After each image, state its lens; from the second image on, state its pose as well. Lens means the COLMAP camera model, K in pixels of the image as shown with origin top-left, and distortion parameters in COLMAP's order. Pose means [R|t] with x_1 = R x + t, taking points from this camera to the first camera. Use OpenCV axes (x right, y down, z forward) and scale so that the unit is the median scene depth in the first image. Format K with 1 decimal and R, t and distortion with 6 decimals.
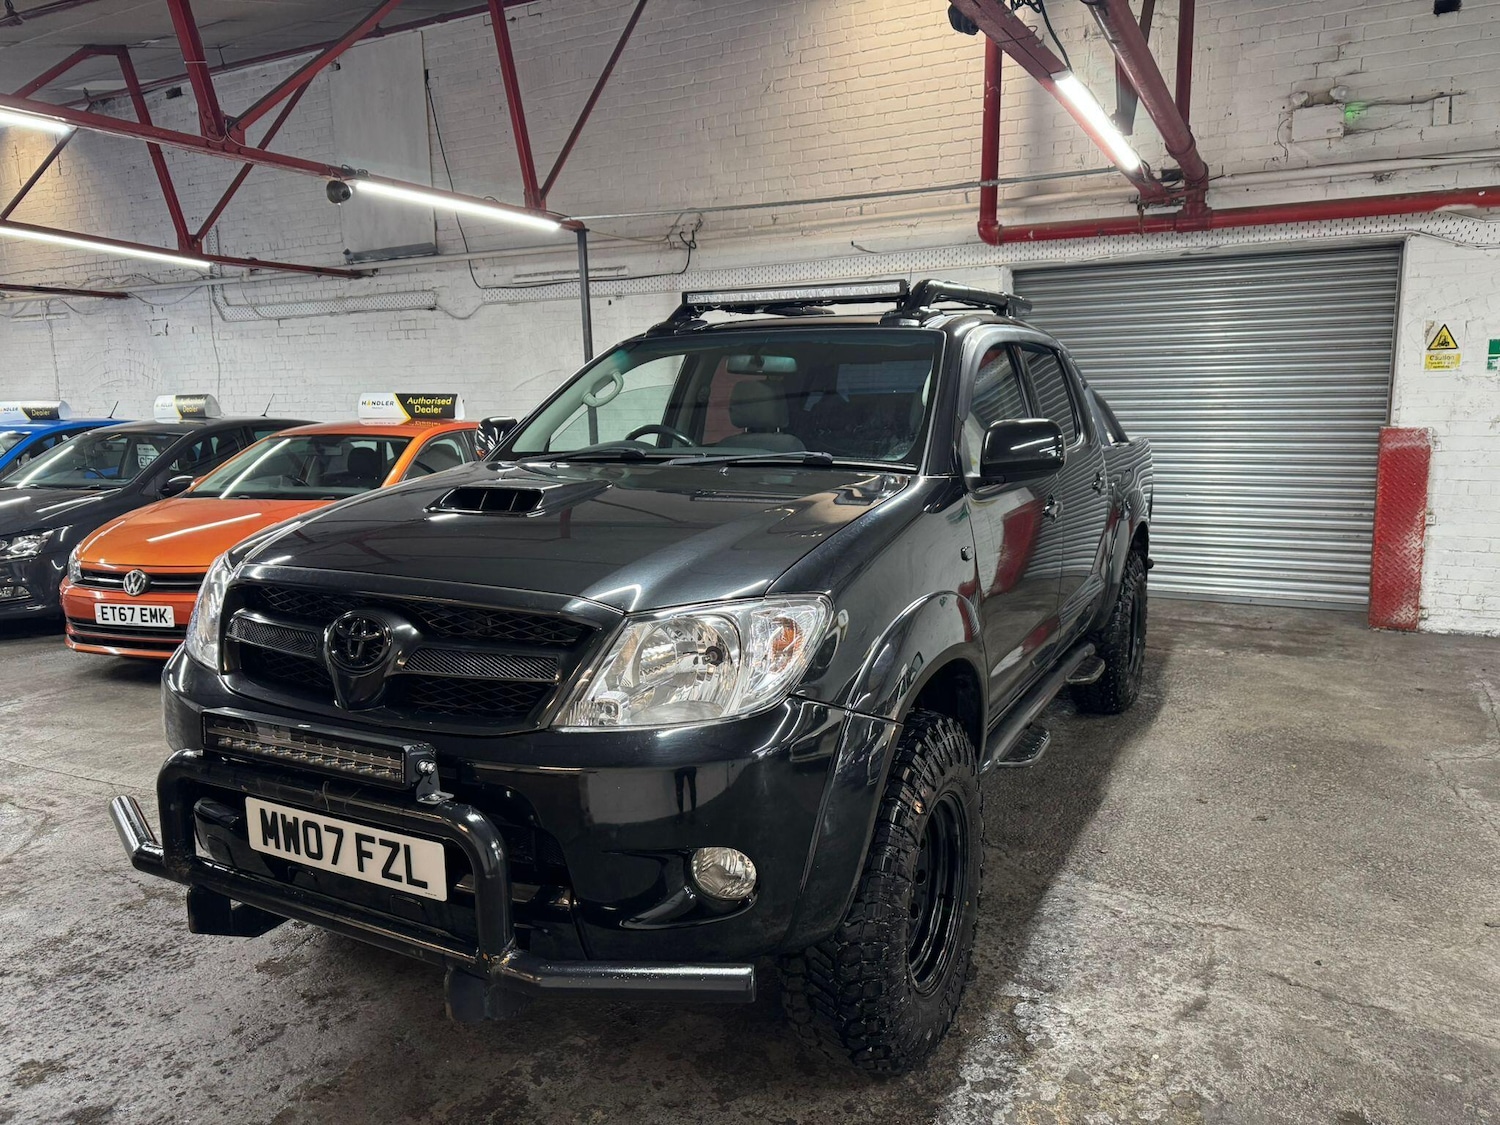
lens RADIAL K [[1060.7, 0, 750.8], [0, 1060.7, 569.7], [0, 0, 1]] dist [0.017787, -0.019040]
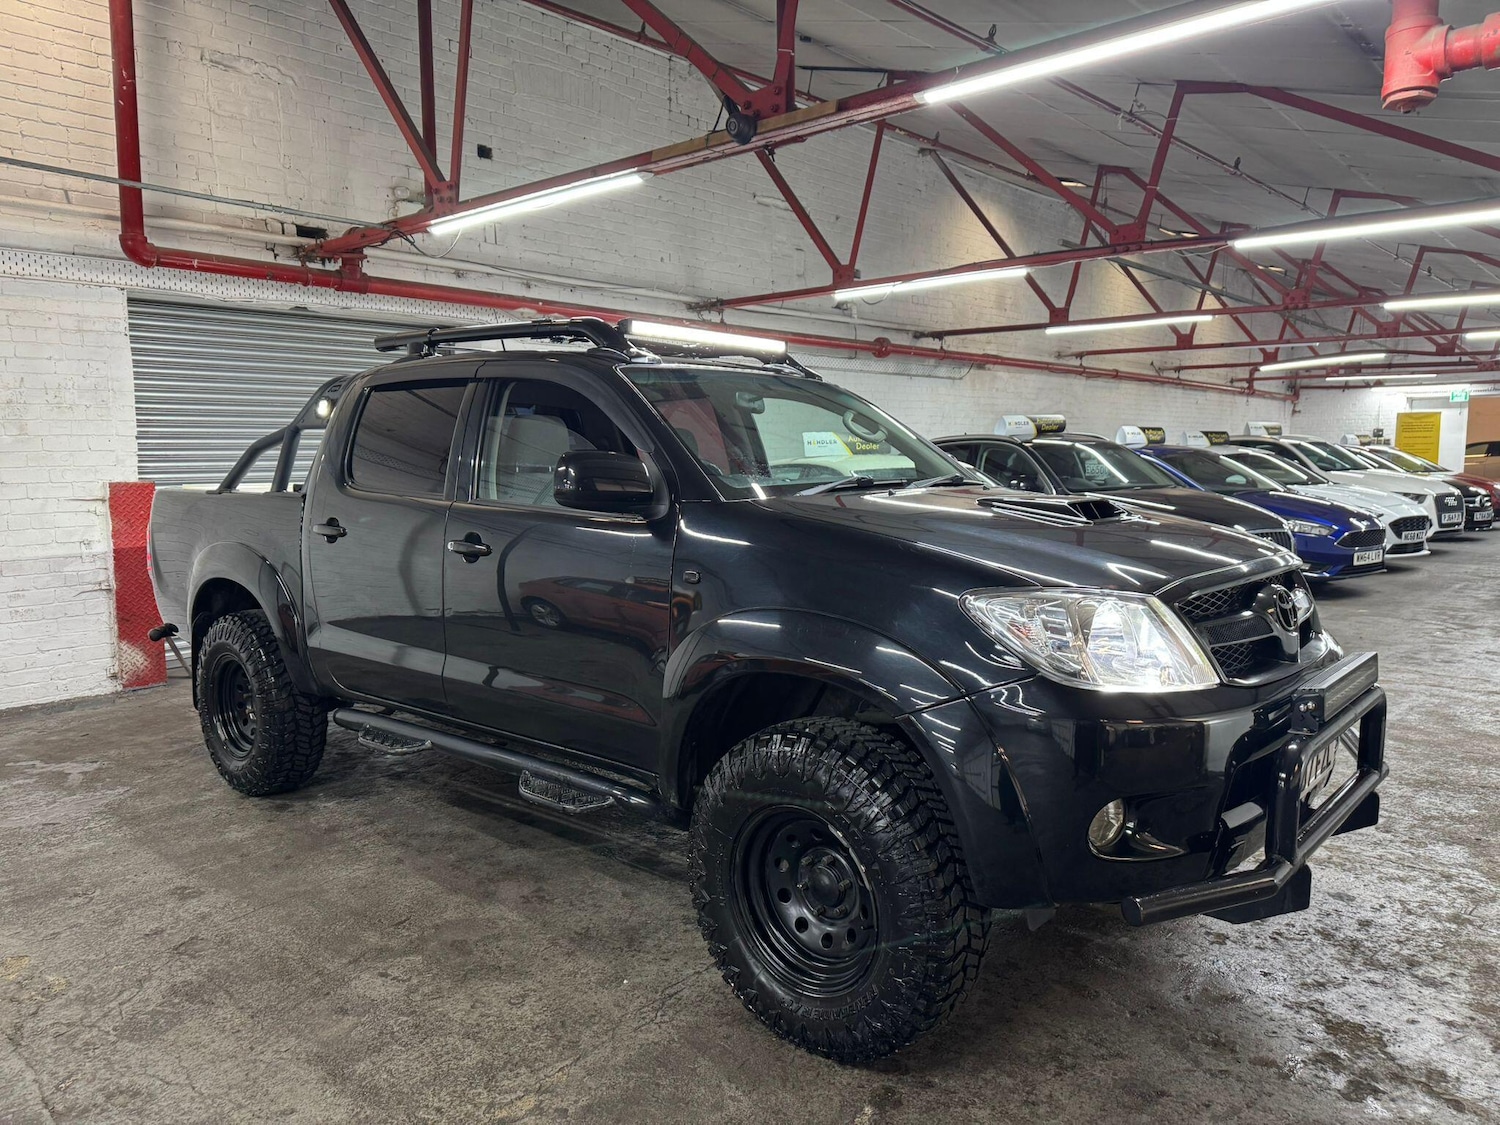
lens RADIAL K [[1060.7, 0, 743.6], [0, 1060.7, 573.1], [0, 0, 1]] dist [0.017787, -0.019040]
pose [[0.237749, -0.101486, 0.966010, -0.539279], [0.157123, 0.985447, 0.064858, -0.049548], [-0.958534, 0.136363, 0.250235, 0.398056]]
